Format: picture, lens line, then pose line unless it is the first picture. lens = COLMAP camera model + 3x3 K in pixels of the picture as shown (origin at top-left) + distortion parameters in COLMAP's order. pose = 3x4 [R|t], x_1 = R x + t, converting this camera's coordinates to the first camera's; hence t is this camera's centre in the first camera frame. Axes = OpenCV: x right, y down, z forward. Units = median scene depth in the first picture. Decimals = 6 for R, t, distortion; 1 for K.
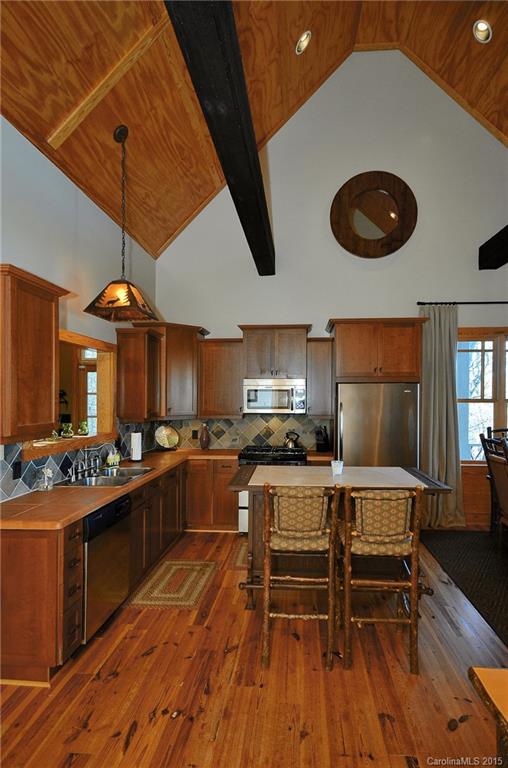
lens RADIAL K [[416.6, 0, 256.7], [0, 416.6, 389.5], [0, 0, 1]] dist [0.003236, 0.001481]
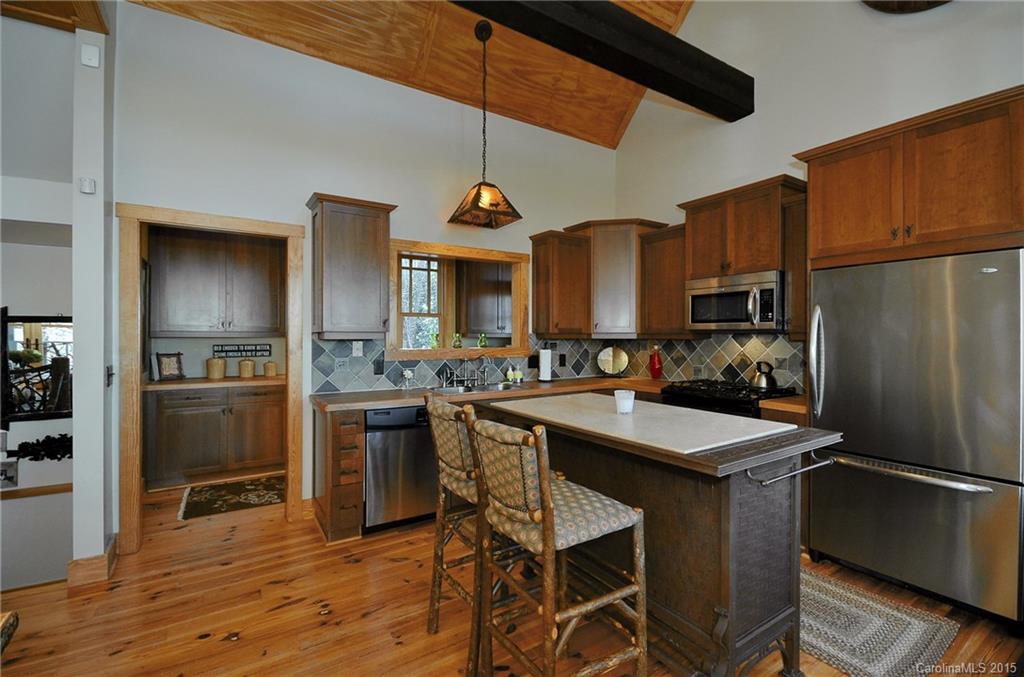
lens RADIAL K [[458.0, 0, 511.6], [0, 458.0, 335.1], [0, 0, 1]] dist [-0.002581, -0.000461]
pose [[0.611788, 0.003564, -0.791014, 0.472084], [0.008004, 0.999911, 0.010696, 0.065665], [0.790982, -0.012875, 0.611705, 0.364975]]
